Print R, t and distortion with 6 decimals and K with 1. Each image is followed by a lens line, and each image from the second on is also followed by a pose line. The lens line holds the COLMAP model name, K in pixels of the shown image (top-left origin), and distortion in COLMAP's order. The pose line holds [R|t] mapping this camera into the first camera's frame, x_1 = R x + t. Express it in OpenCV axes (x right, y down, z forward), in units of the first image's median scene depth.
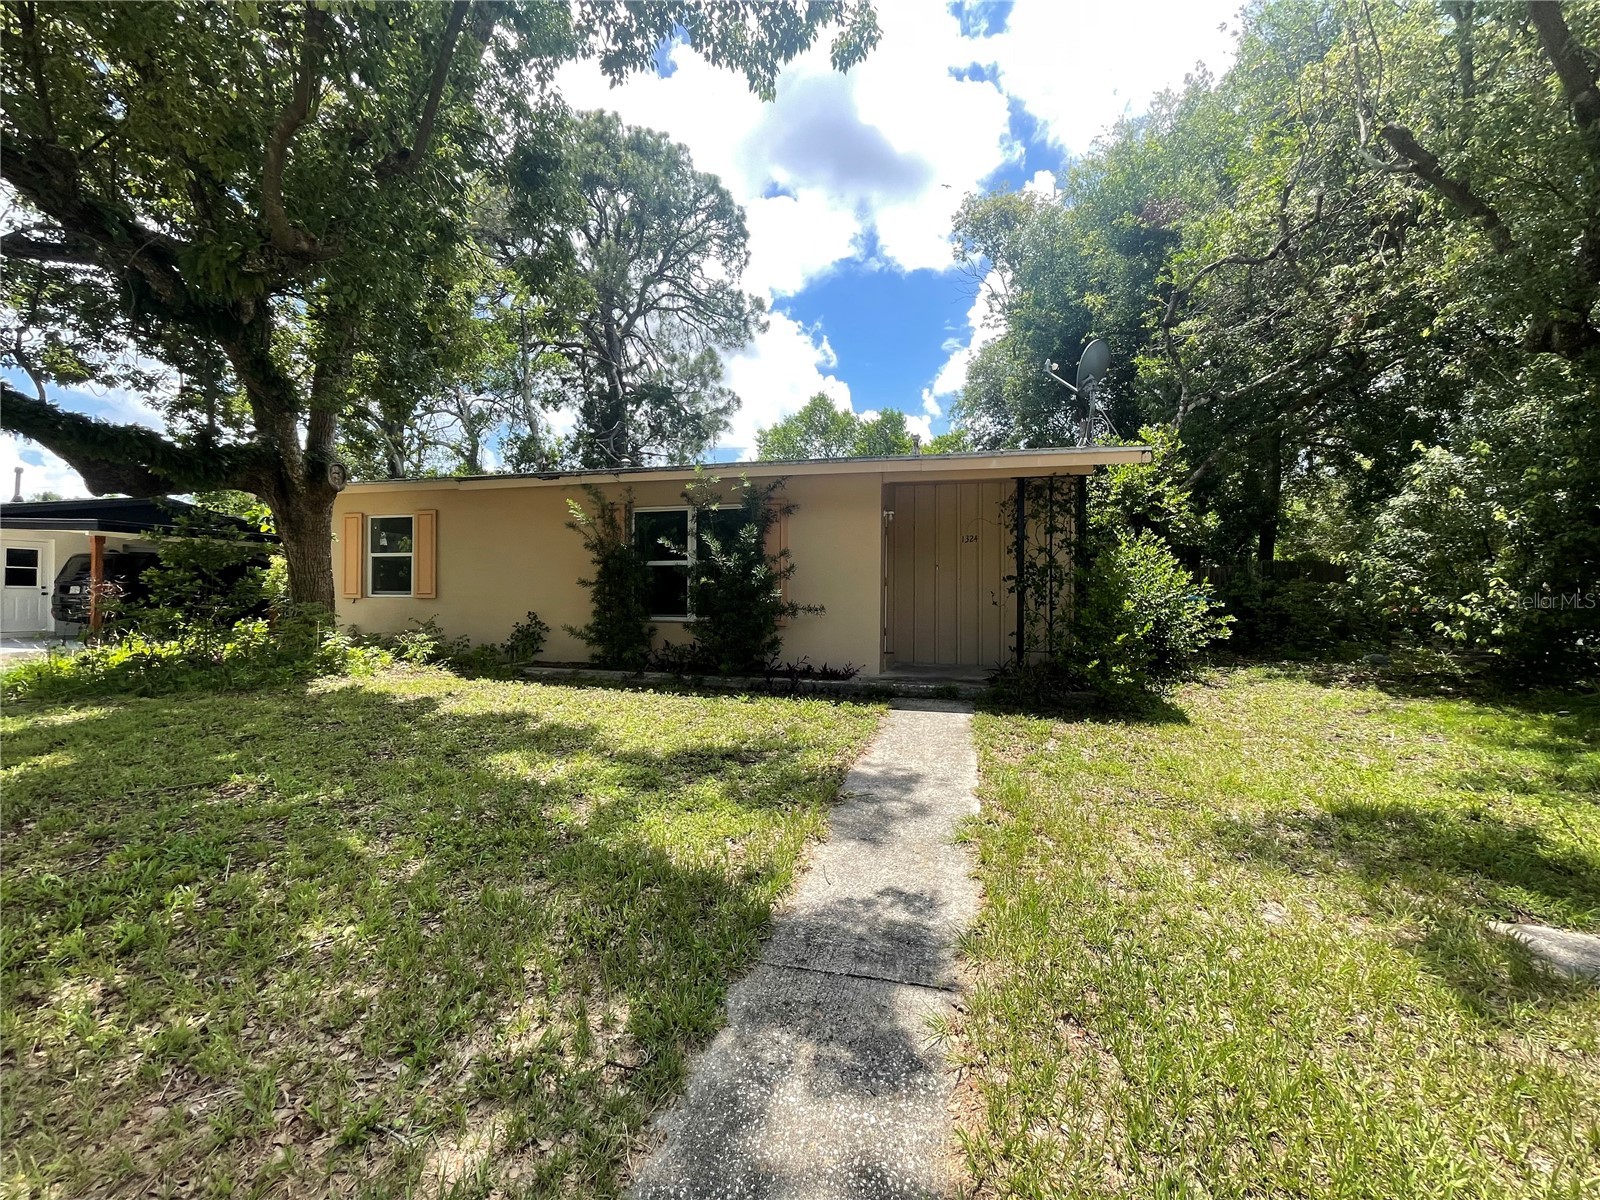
lens RADIAL K [[648.1, 0, 802.5], [0, 648.1, 599.2], [0, 0, 1]] dist [-0.000040, -0.000358]
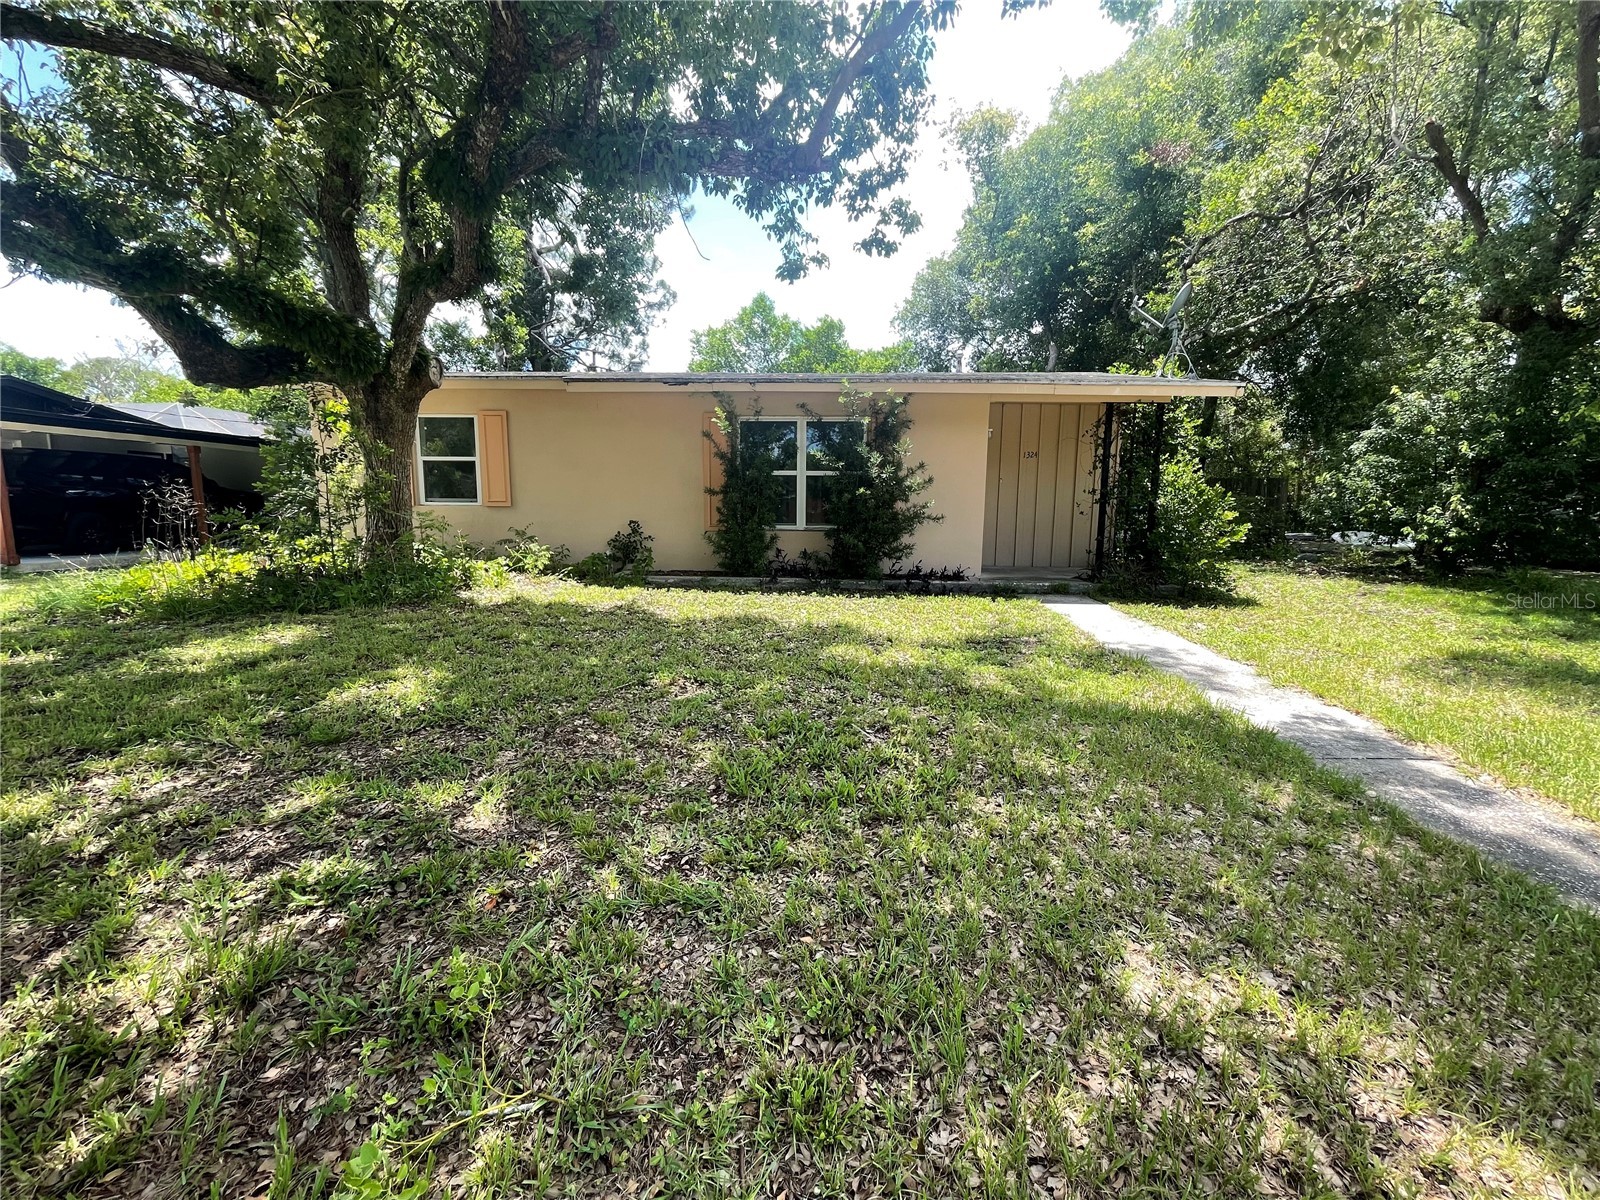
lens RADIAL K [[648.1, 0, 802.5], [0, 648.1, 599.2], [0, 0, 1]] dist [-0.000040, -0.000358]
pose [[0.975105, -0.027654, 0.220012, -0.460357], [-0.003165, 0.990356, 0.138507, 0.000315], [-0.221721, -0.135755, 0.965614, -0.037936]]
